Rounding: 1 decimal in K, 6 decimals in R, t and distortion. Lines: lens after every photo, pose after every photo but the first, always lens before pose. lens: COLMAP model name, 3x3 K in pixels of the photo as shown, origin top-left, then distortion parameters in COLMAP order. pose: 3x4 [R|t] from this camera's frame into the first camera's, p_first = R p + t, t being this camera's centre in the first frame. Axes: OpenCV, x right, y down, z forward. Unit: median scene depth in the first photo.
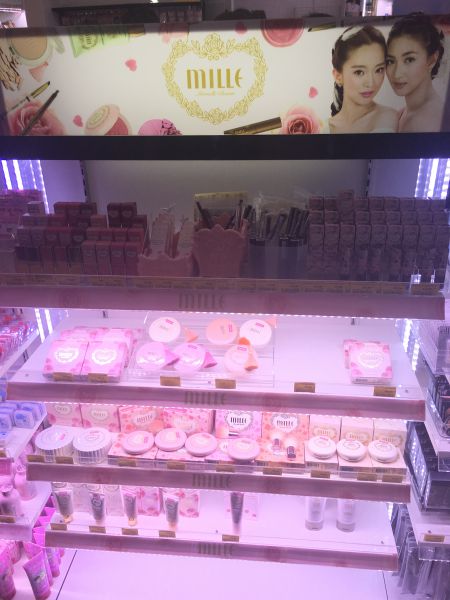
lens RADIAL K [[521.6, 0, 225.0], [0, 521.6, 300.0], [0, 0, 1]] dist [0.093126, -0.150802]
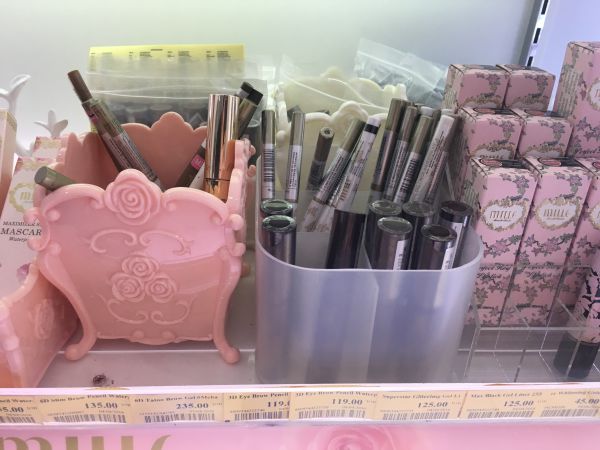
lens RADIAL K [[521.6, 0, 300.0], [0, 521.6, 225.0], [0, 0, 1]] dist [0.093126, -0.150802]
pose [[0.986672, -0.023838, 0.160966, 0.022637], [0.006945, 0.994480, 0.104701, -0.137376], [-0.162573, -0.102187, 0.981391, 0.703651]]
